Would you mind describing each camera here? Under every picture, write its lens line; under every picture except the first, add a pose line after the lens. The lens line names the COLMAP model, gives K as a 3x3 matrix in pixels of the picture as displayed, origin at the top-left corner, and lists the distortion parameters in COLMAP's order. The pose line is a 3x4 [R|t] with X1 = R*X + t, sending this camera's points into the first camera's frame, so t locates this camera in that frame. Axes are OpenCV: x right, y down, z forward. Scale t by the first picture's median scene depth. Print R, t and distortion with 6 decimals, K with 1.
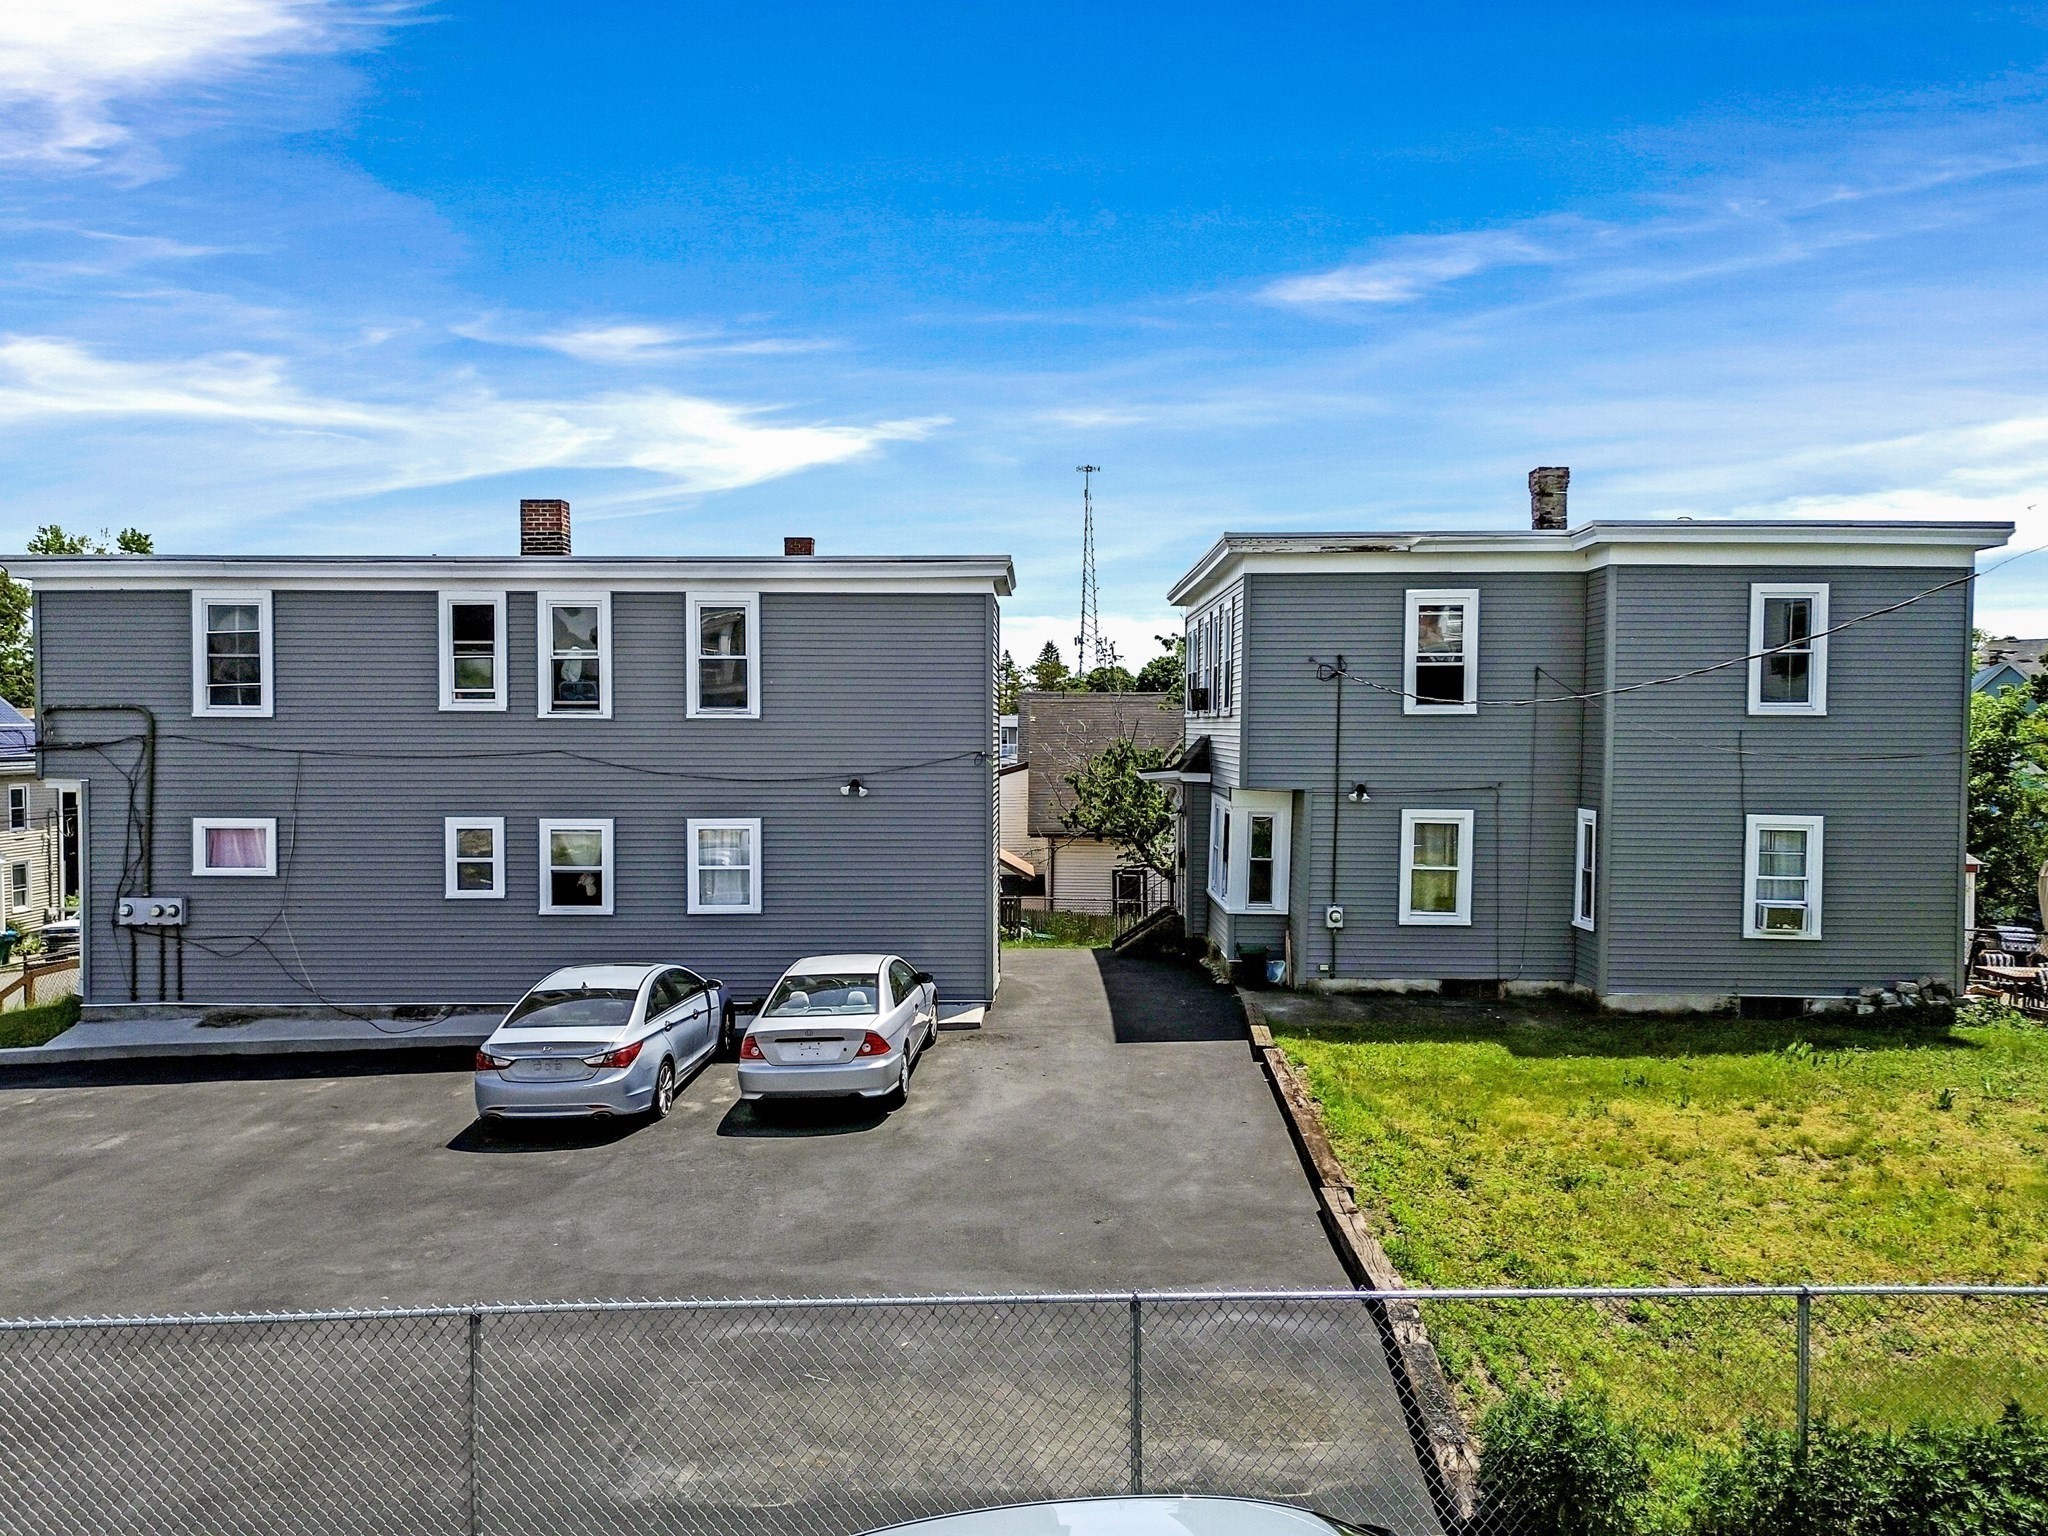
lens RADIAL K [[1446.0, 0, 1037.5], [0, 1446.0, 757.7], [0, 0, 1]] dist [0.088104, -0.098847]
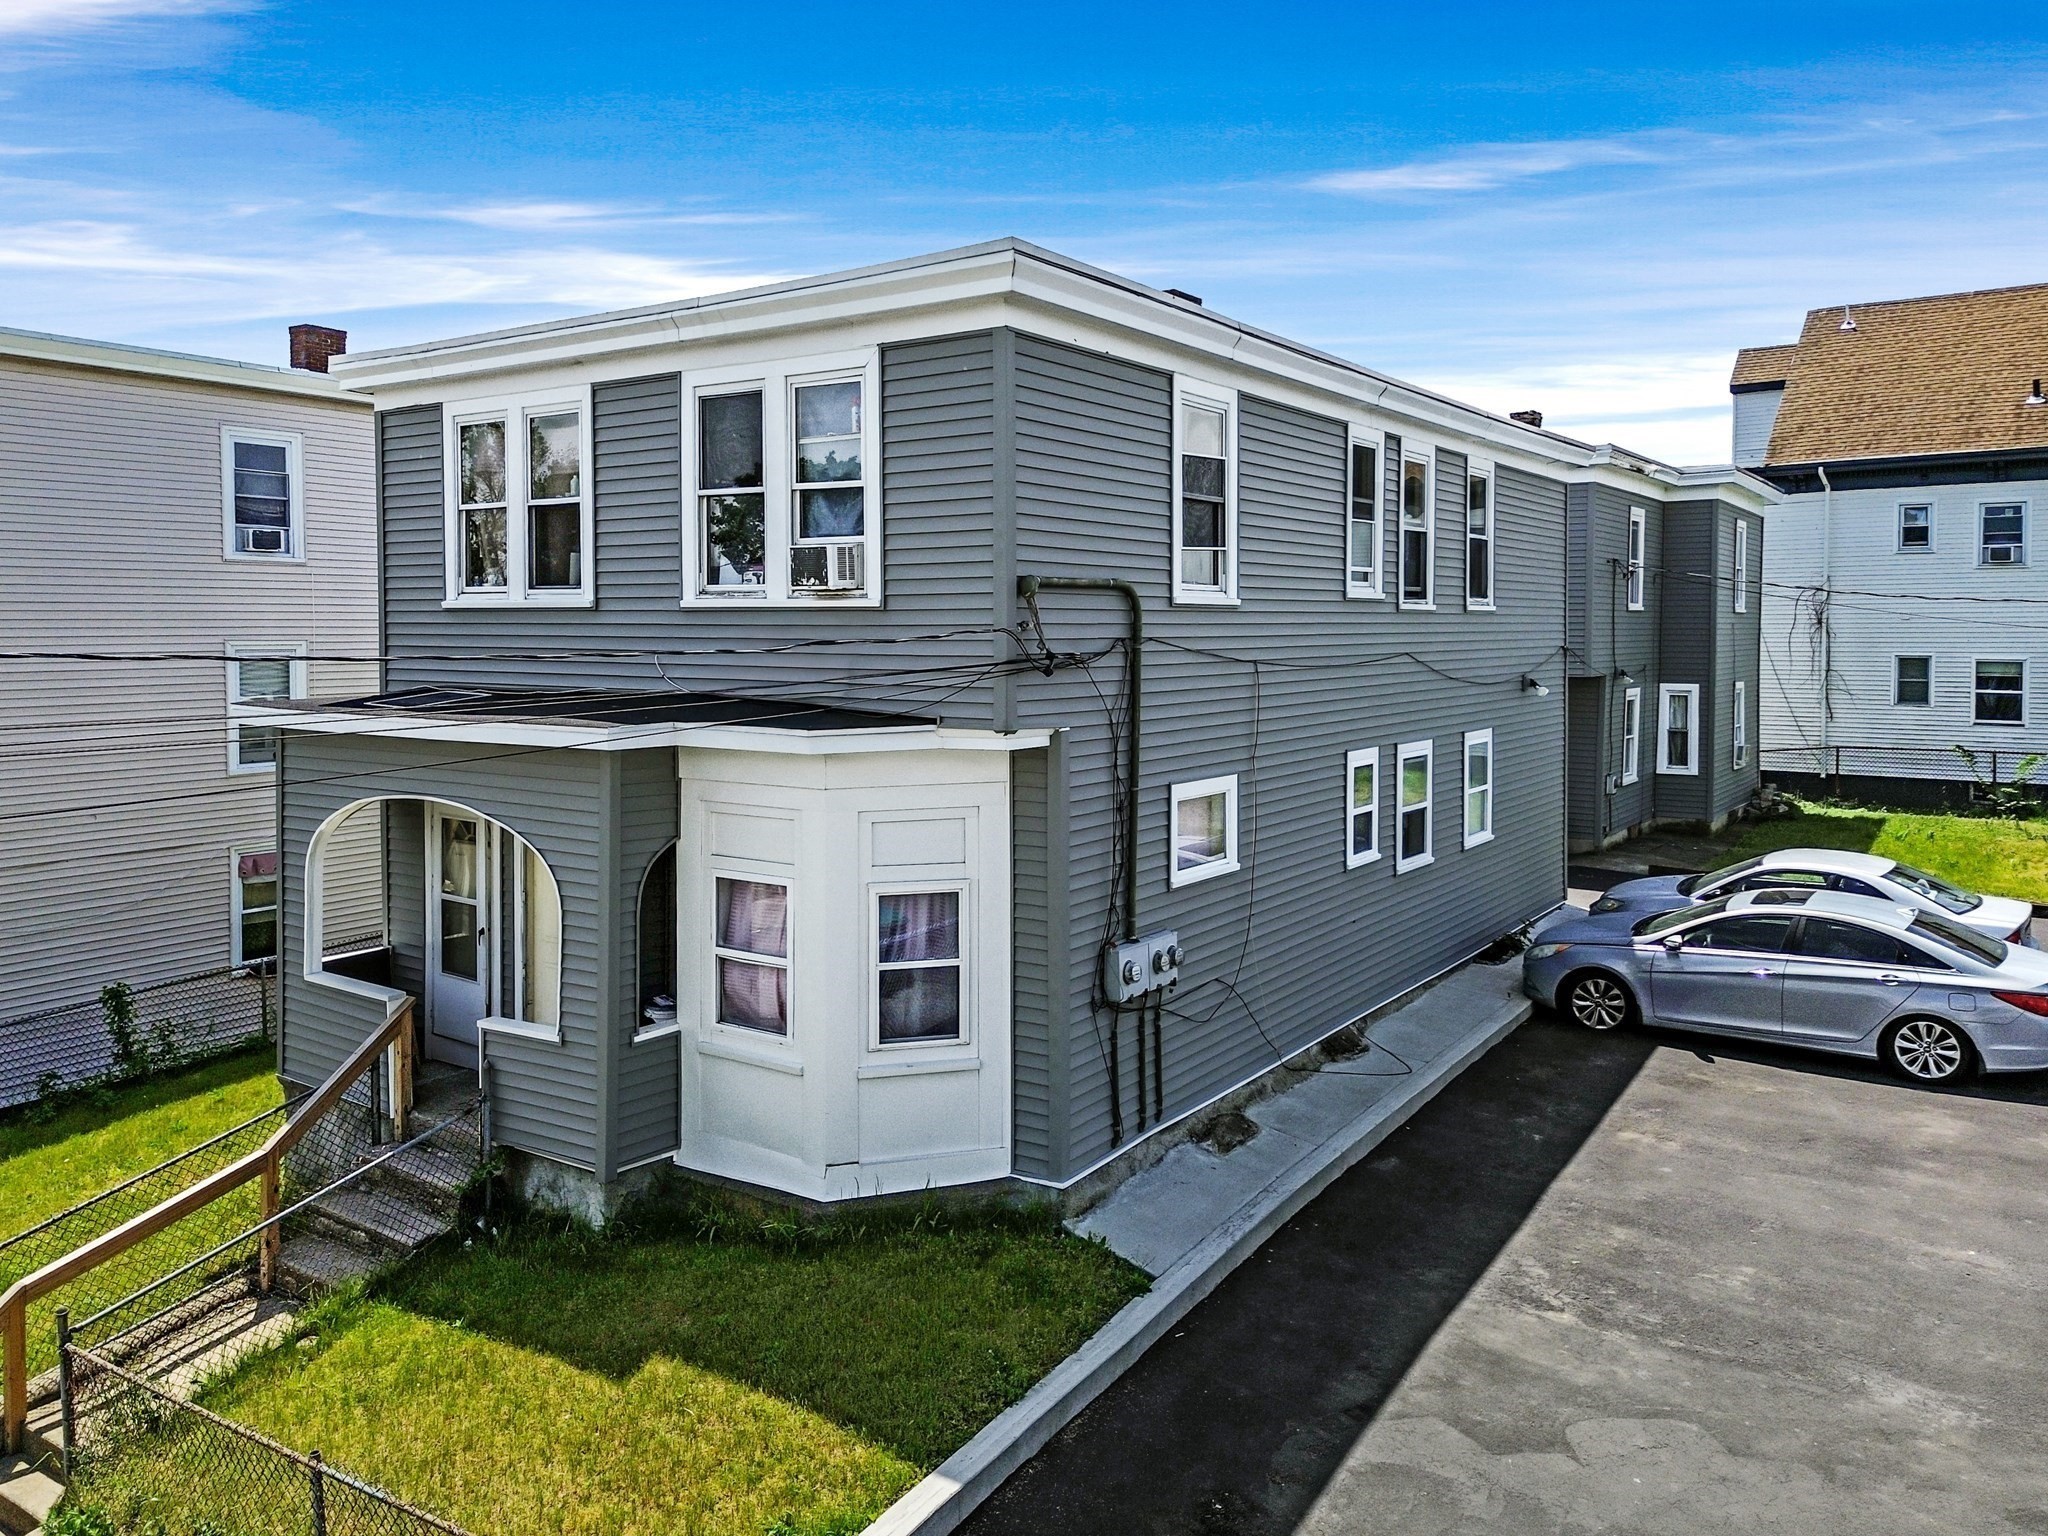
lens RADIAL K [[1462.9, 0, 1004.6], [0, 1462.9, 678.0], [0, 0, 1]] dist [0.024600, -0.007034]
pose [[0.576144, -0.031371, 0.816746, -1.058830], [0.021211, 0.999500, 0.023428, -0.013942], [-0.817073, 0.003826, 0.576522, 0.733744]]
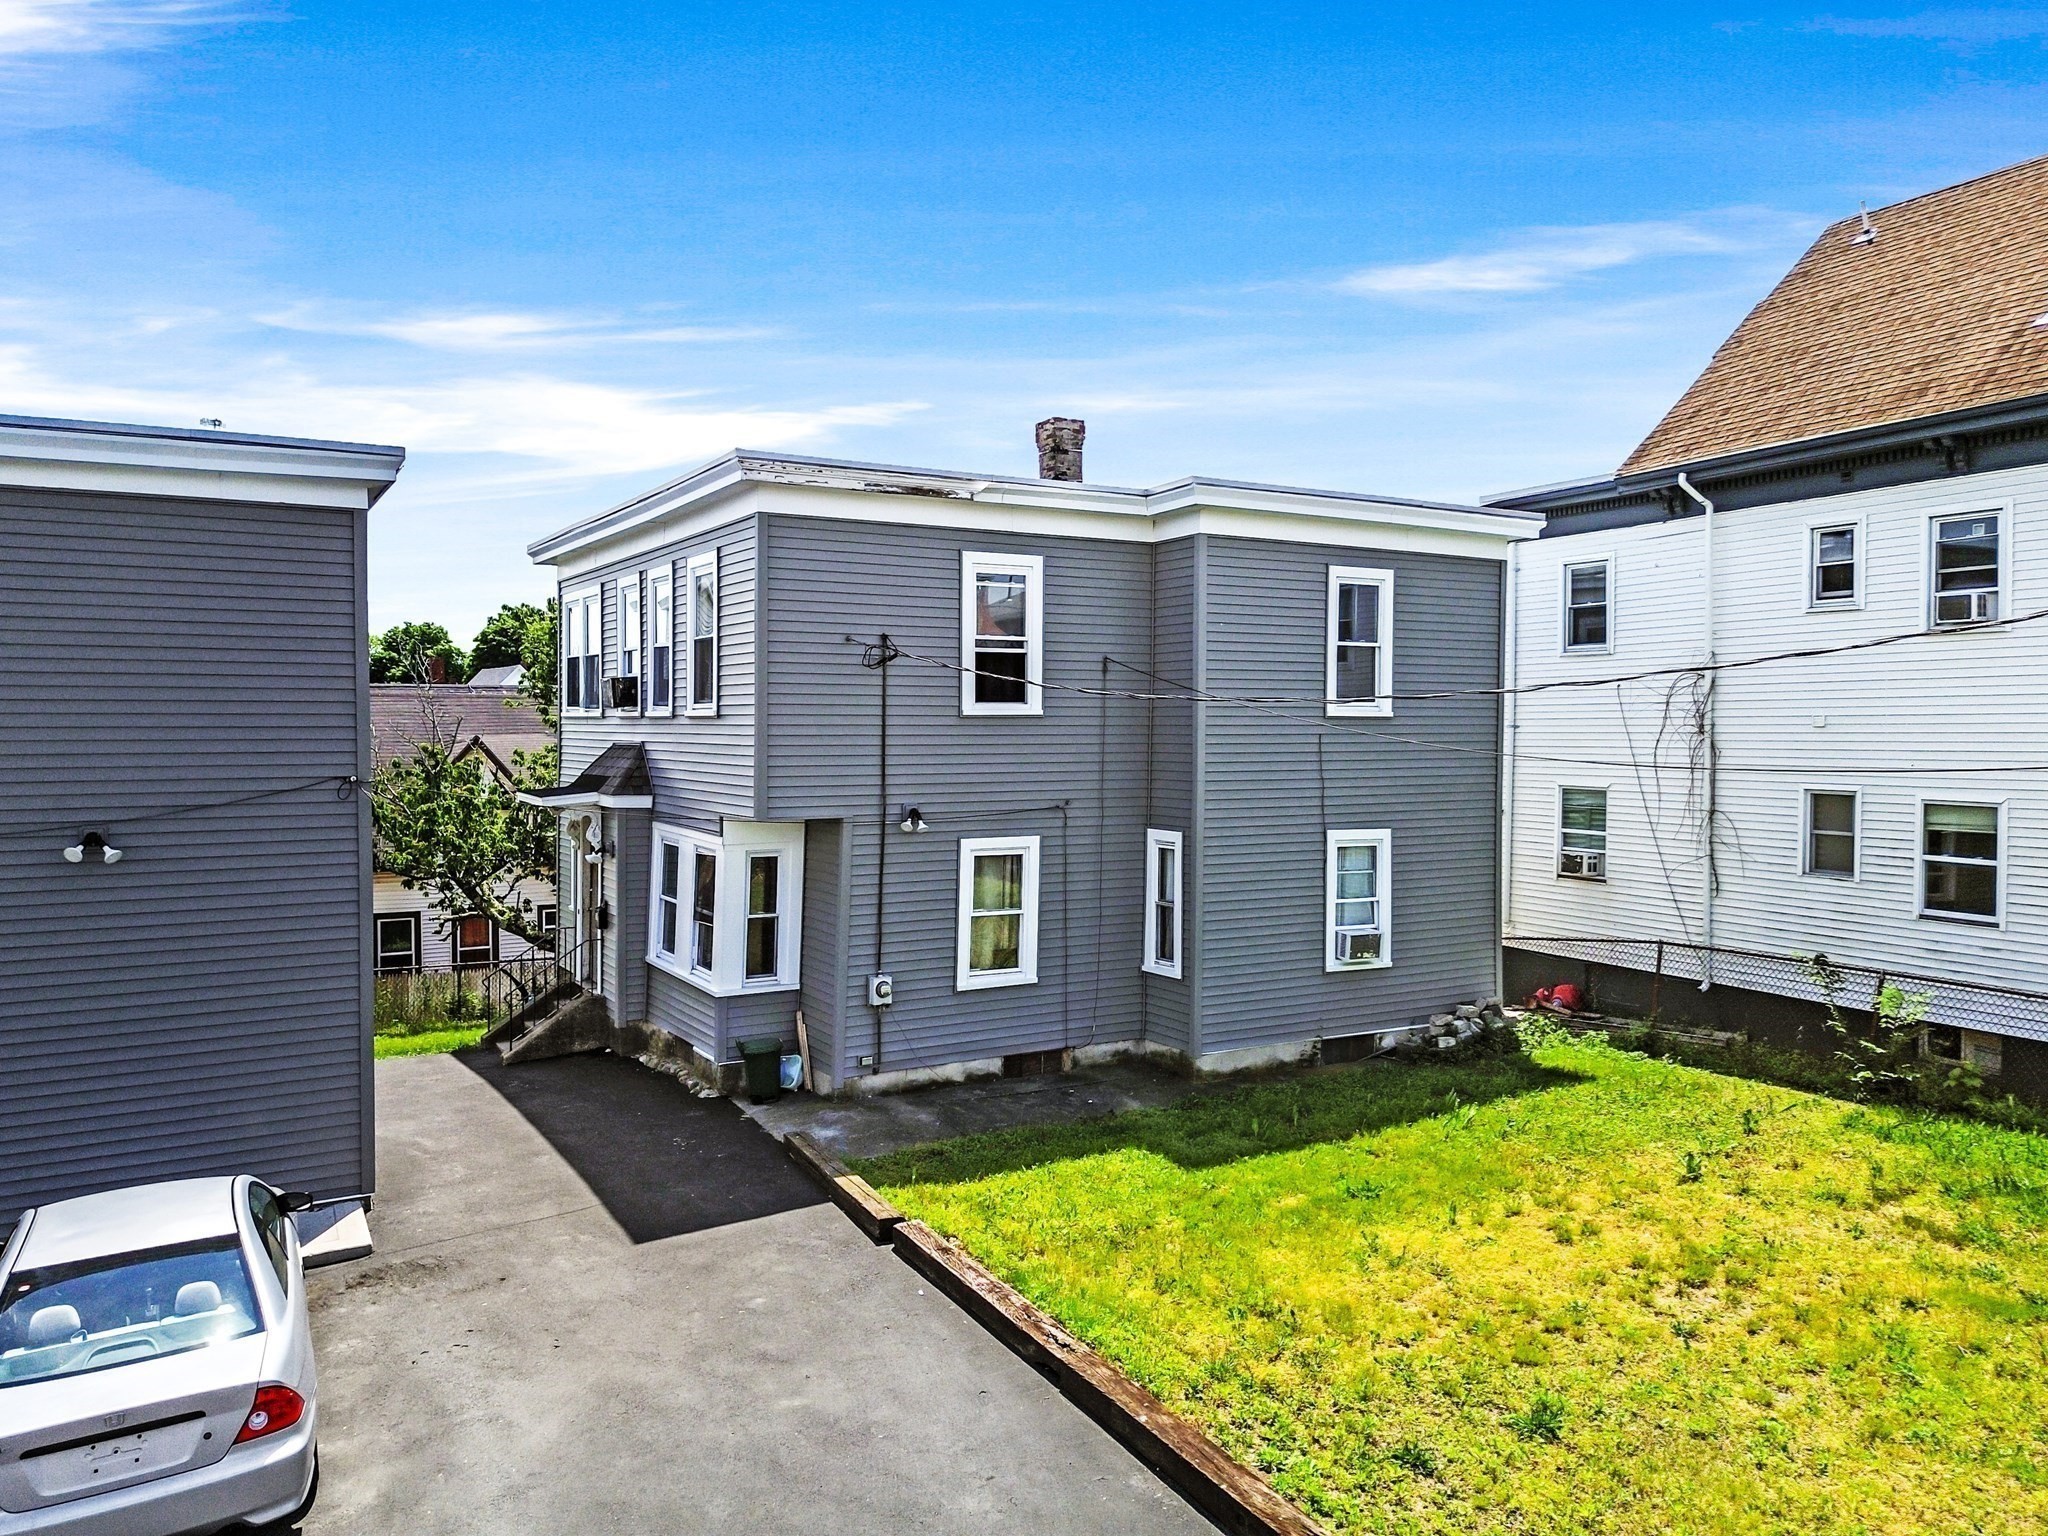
lens RADIAL K [[1446.0, 0, 1037.5], [0, 1446.0, 757.7], [0, 0, 1]] dist [0.088104, -0.098847]
pose [[0.855755, -0.014078, 0.517190, -0.107682], [0.012621, 0.999900, 0.006335, -0.011918], [-0.517228, 0.001106, 0.855847, 0.338351]]
